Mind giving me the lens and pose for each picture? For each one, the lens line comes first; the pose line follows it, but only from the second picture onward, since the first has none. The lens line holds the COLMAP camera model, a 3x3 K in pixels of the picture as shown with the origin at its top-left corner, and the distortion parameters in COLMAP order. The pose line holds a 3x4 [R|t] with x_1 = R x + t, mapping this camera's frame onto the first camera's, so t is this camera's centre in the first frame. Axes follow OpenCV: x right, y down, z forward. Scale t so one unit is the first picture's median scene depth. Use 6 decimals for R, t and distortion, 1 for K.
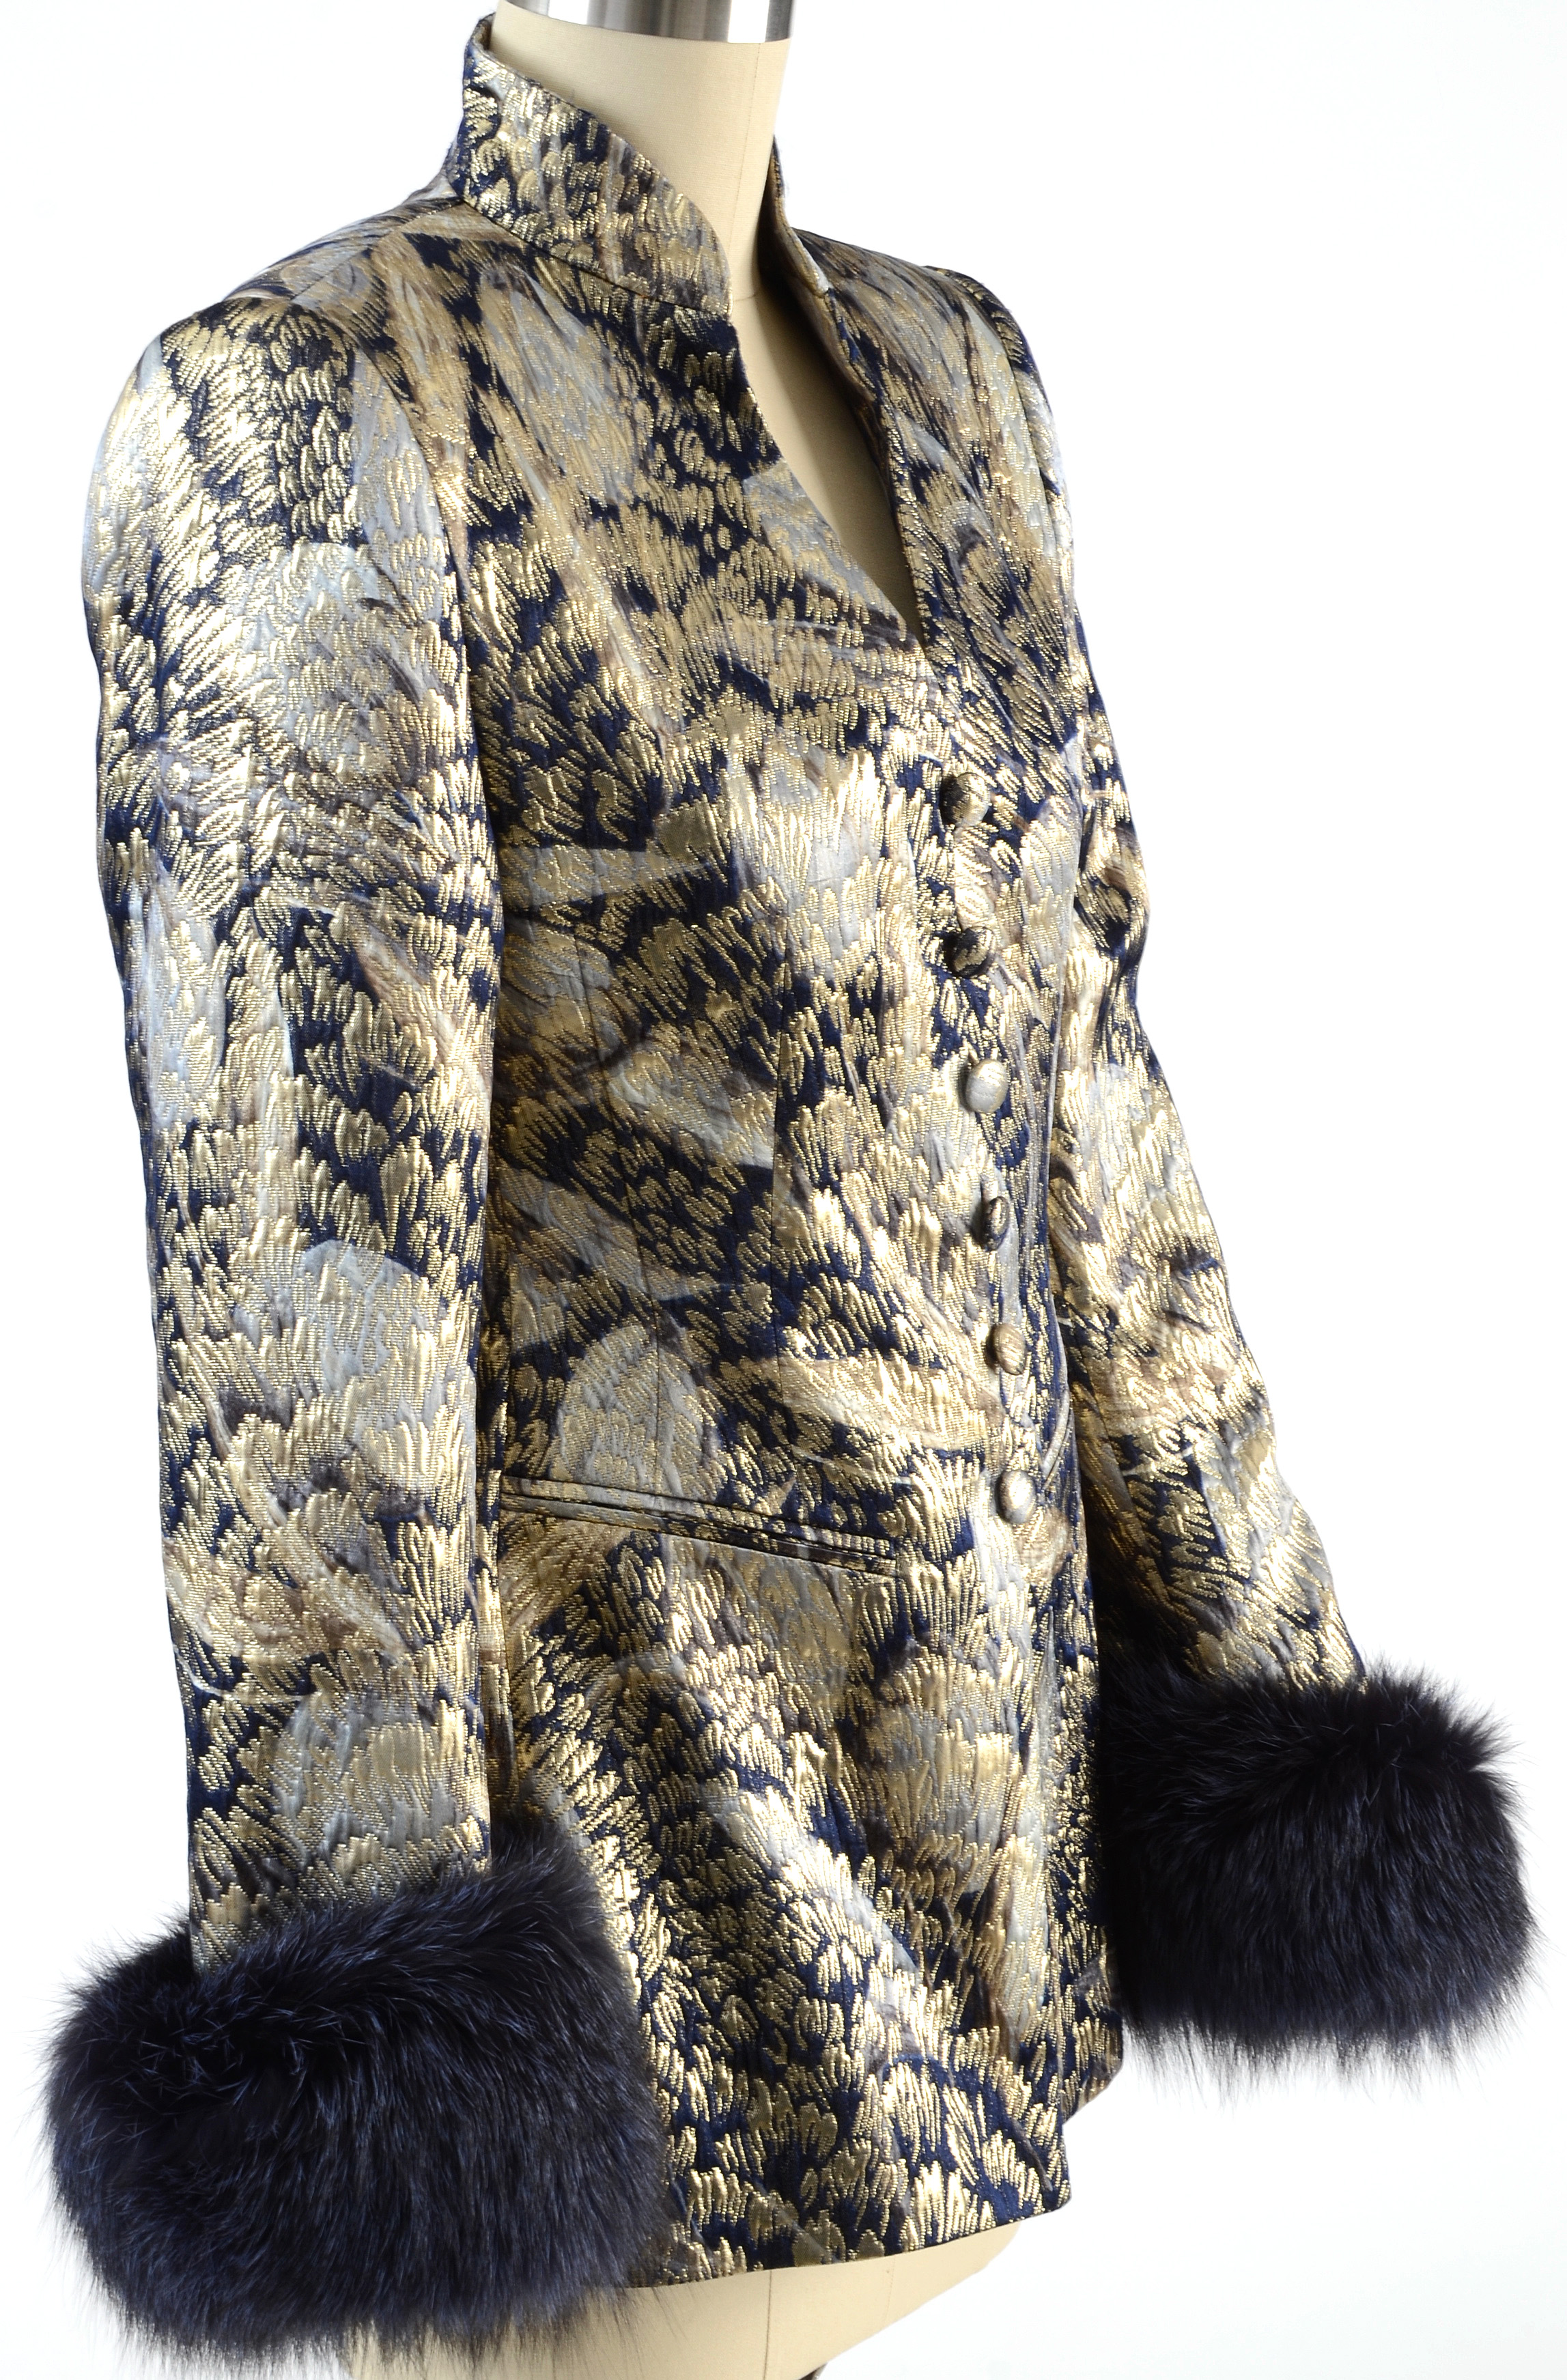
lens RADIAL K [[5586.0, 0, 775.9], [0, 5586.0, 1198.5], [0, 0, 1]] dist [0.420996, 0.000000]
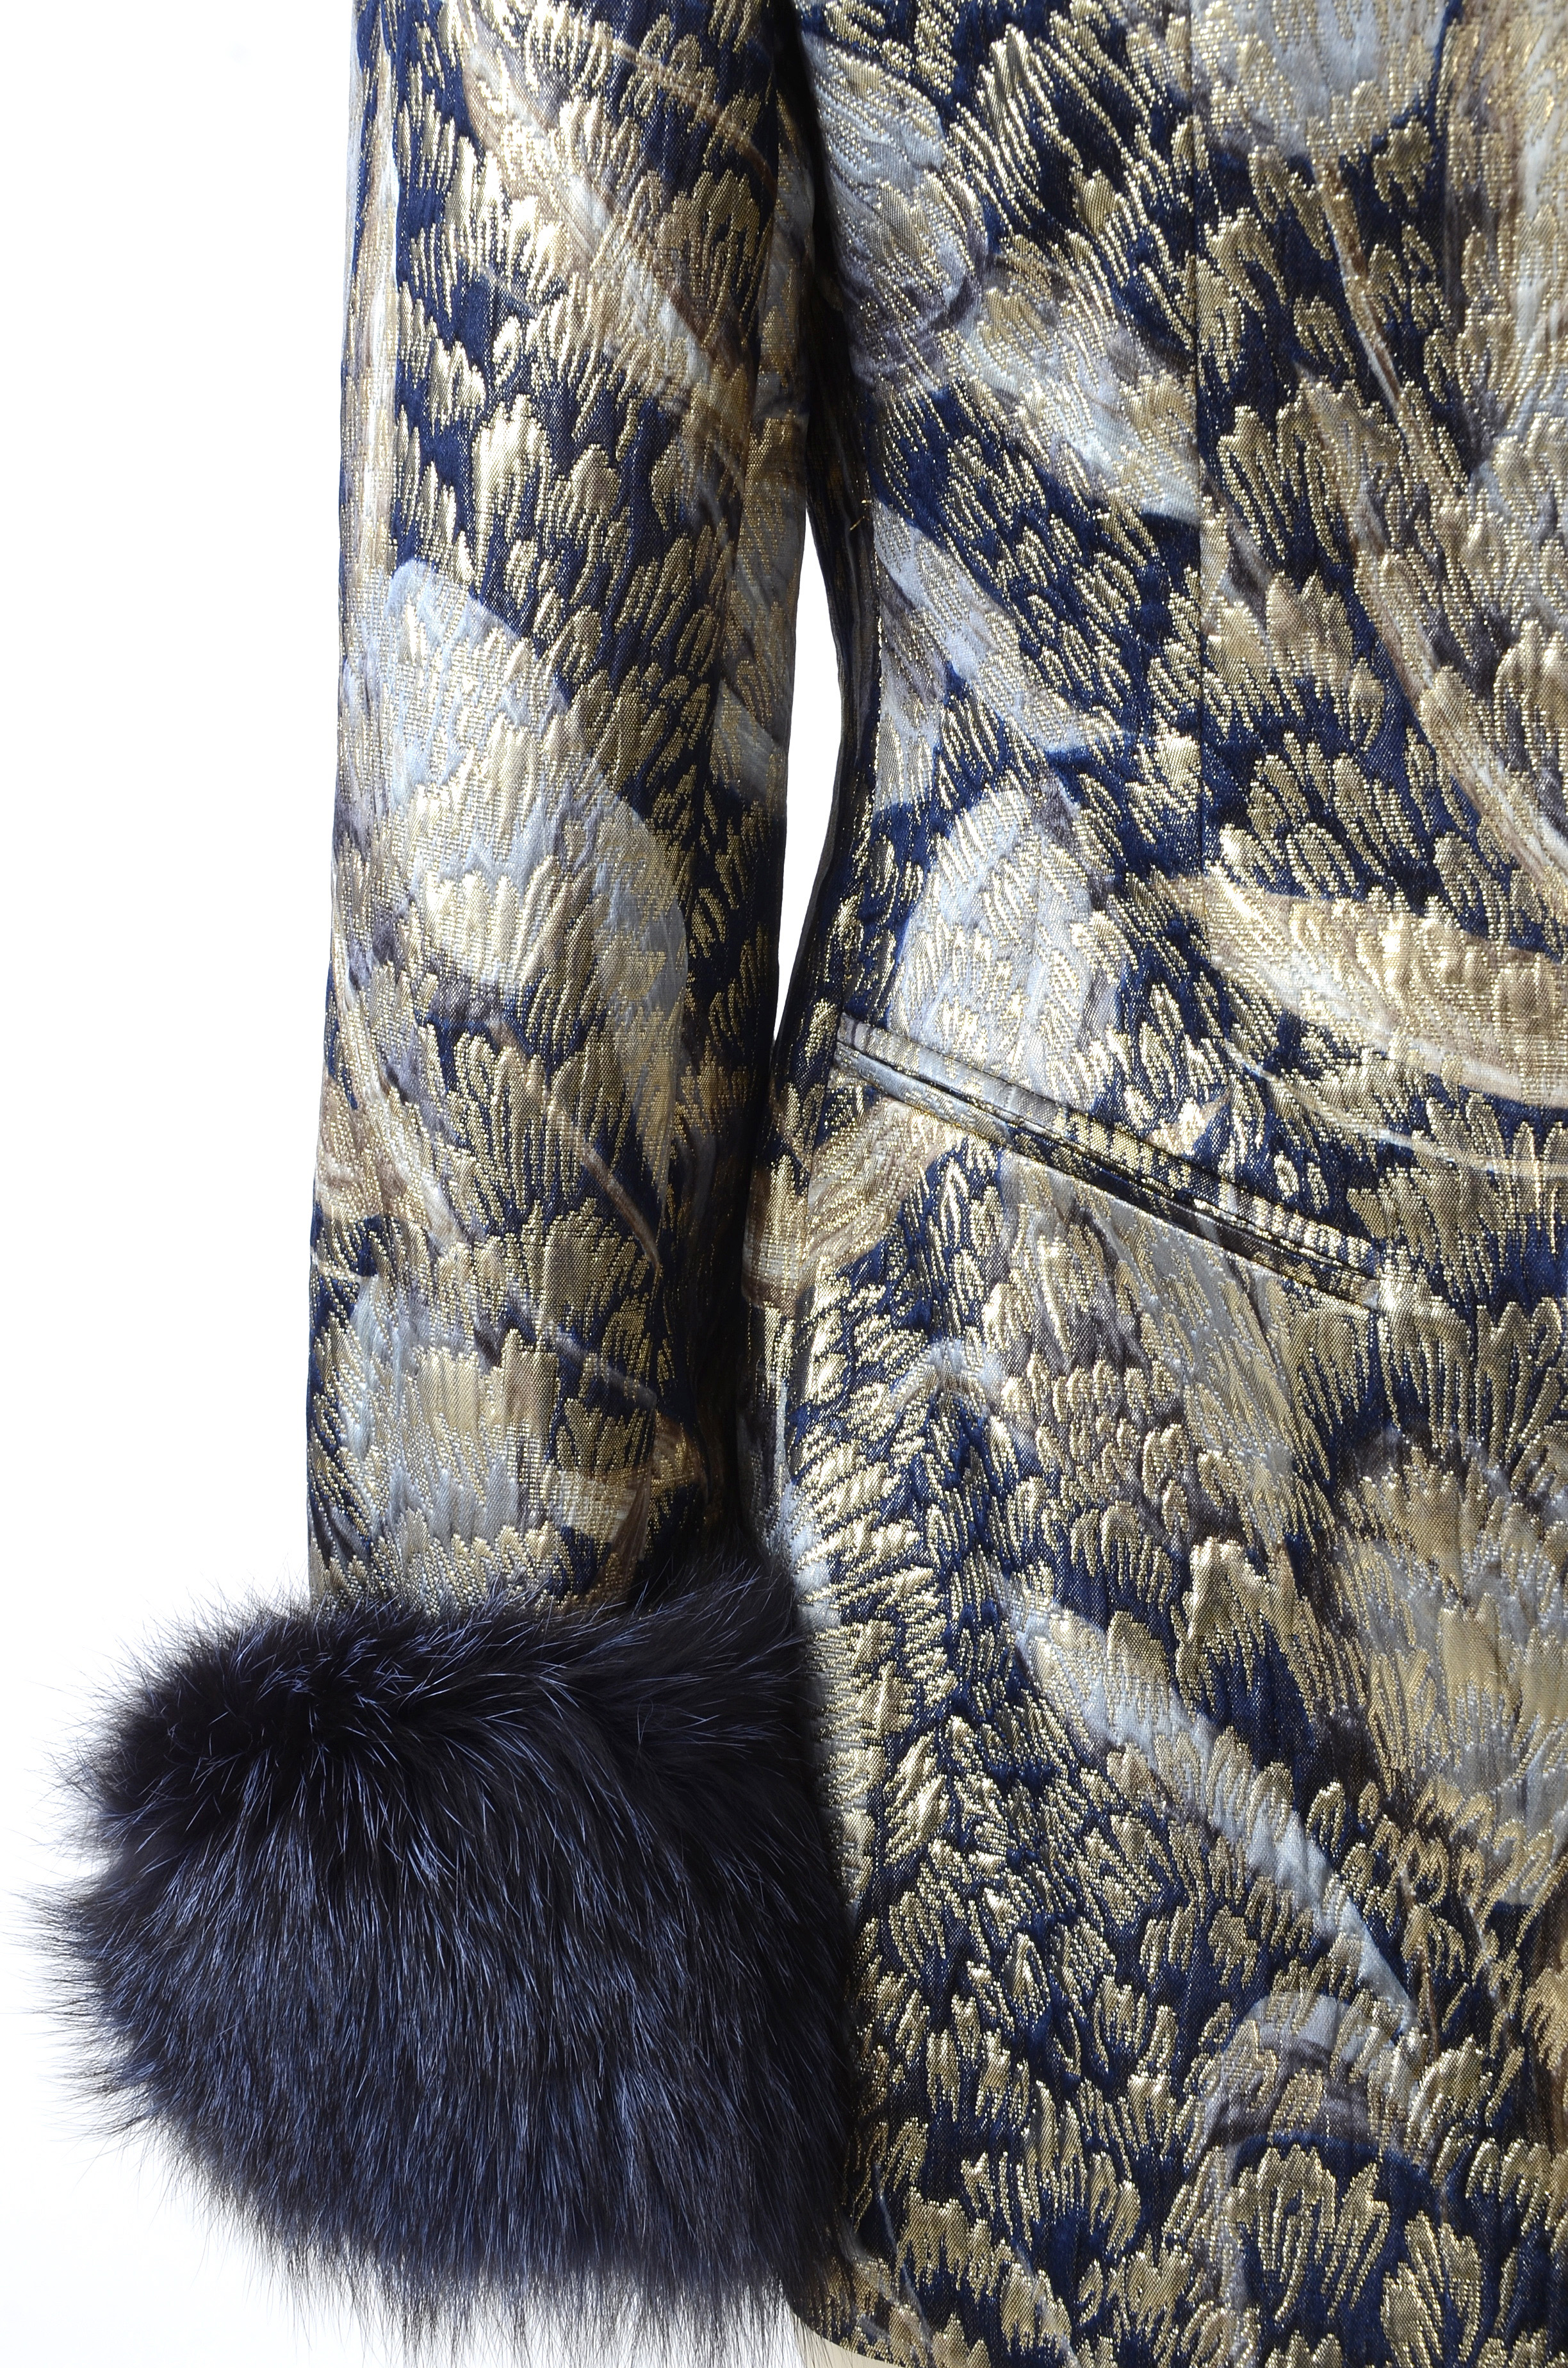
lens RADIAL K [[3815.1, 0, 776.9], [0, 3815.1, 1221.5], [0, 0, 1]] dist [0.172934, 0.000000]
pose [[0.668478, 0.184923, -0.720376, 0.254678], [-0.127069, 0.982751, 0.134361, 0.016208], [0.732797, 0.001720, 0.680445, 0.708613]]
